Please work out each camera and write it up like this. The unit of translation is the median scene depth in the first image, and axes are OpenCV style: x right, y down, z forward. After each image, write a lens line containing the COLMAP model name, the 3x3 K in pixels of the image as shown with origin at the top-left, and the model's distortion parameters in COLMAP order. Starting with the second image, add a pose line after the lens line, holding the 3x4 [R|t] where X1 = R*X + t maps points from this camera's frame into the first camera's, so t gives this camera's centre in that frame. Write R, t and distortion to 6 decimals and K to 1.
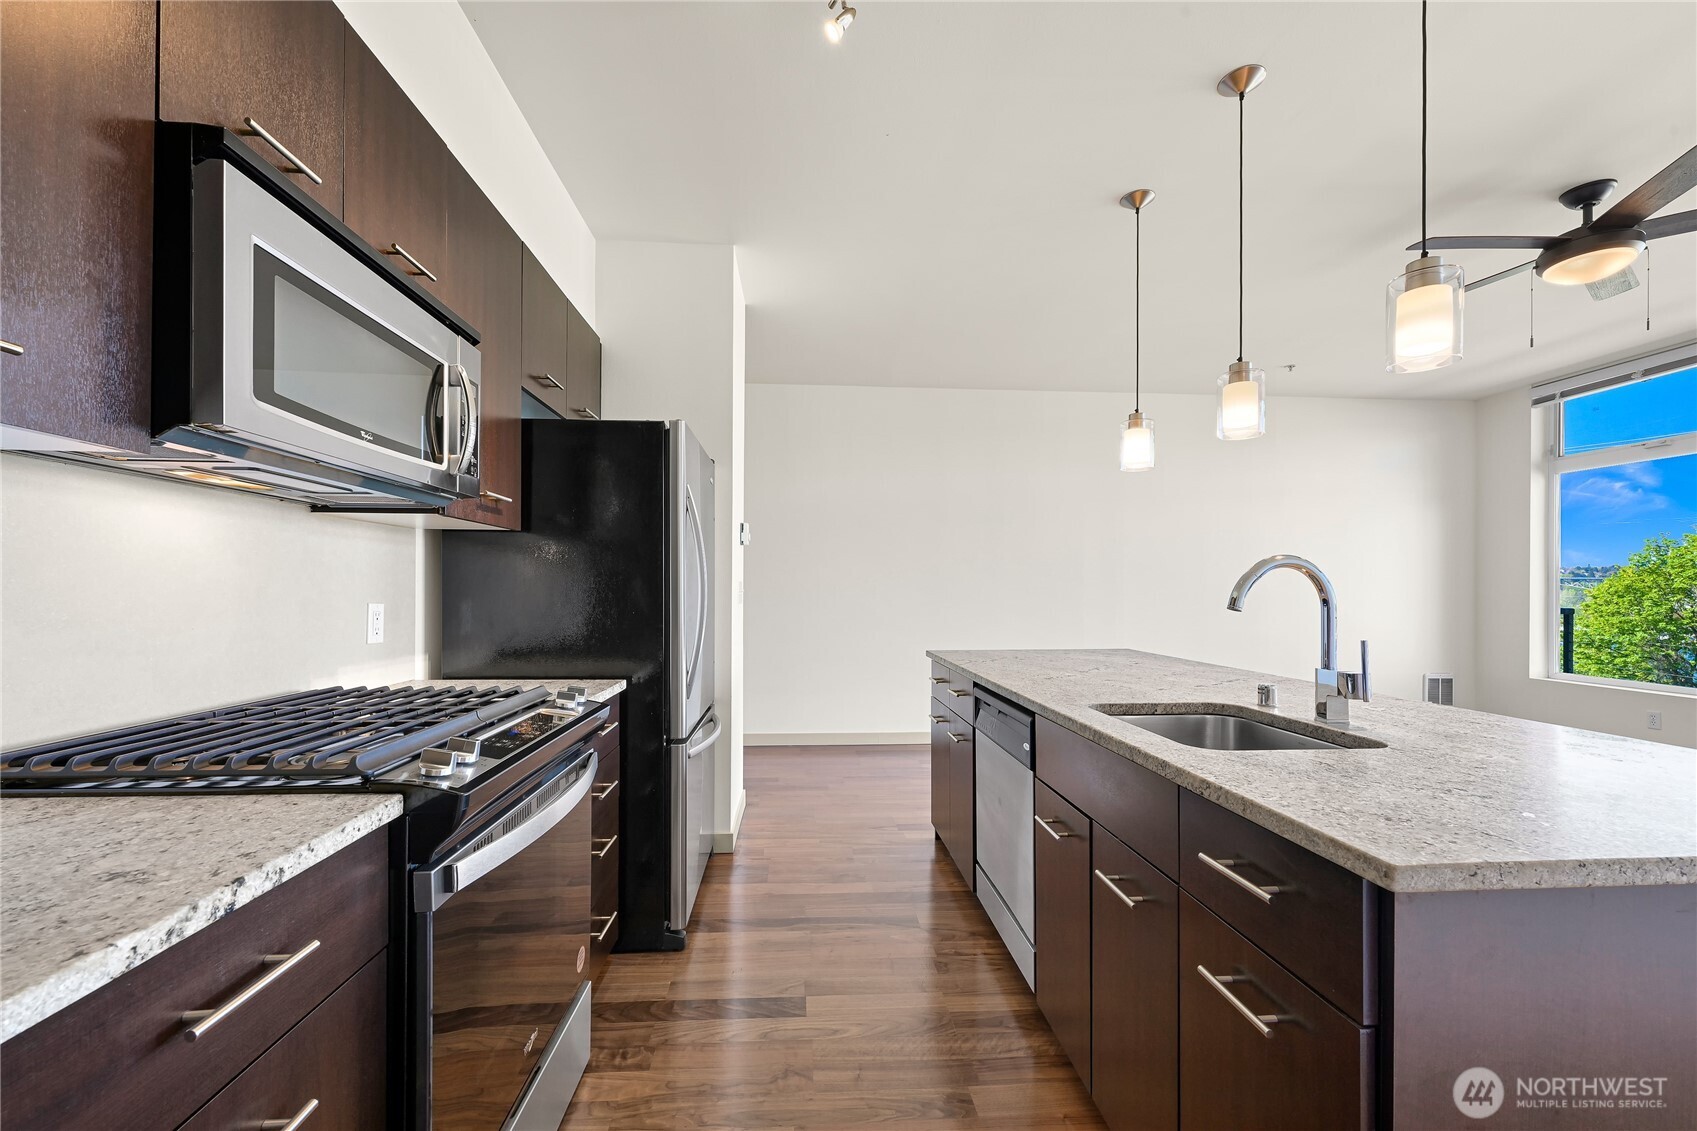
lens RADIAL K [[684.4, 0, 846.3], [0, 684.4, 590.6], [0, 0, 1]] dist [0.001404, 0.000290]
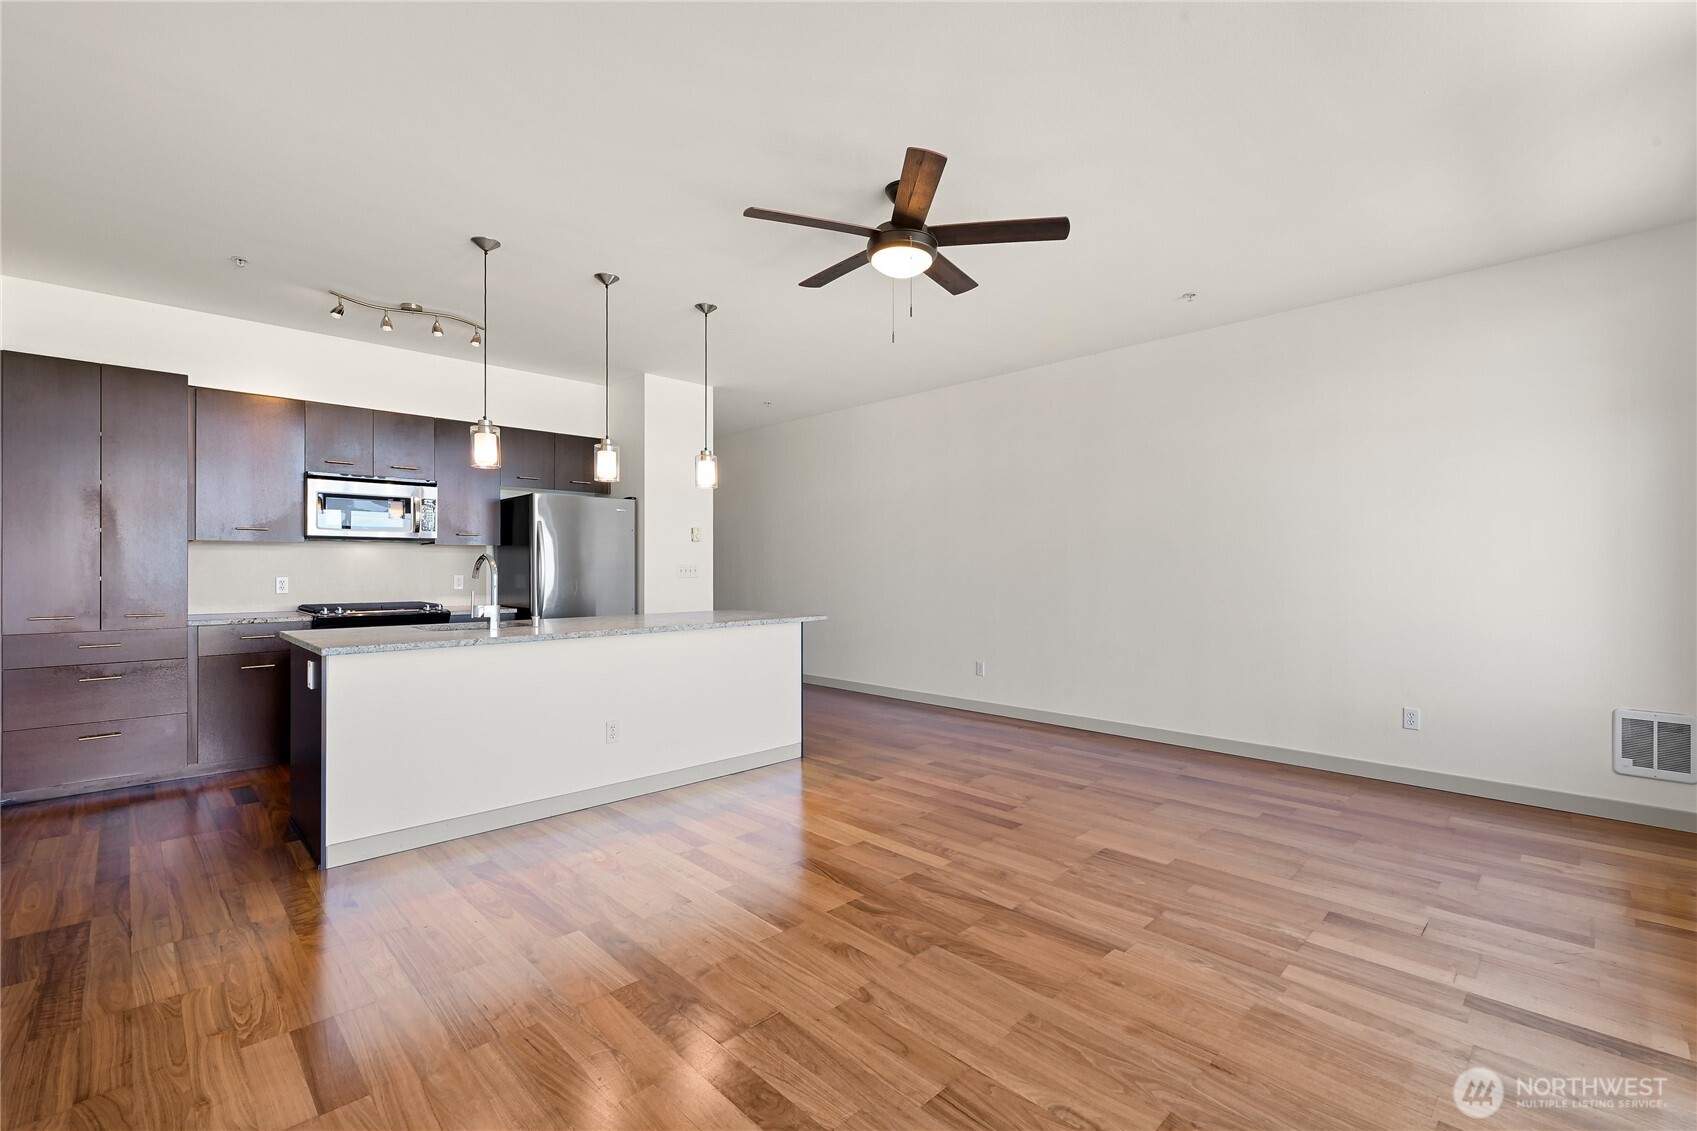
lens RADIAL K [[729.5, 0, 844.3], [0, 729.5, 568.1], [0, 0, 1]] dist [-0.001063, -0.000224]
pose [[0.644703, -0.003768, -0.764424, 2.068483], [0.002809, 0.999993, -0.002560, 0.001890], [0.764428, -0.000497, 0.644709, 0.230306]]
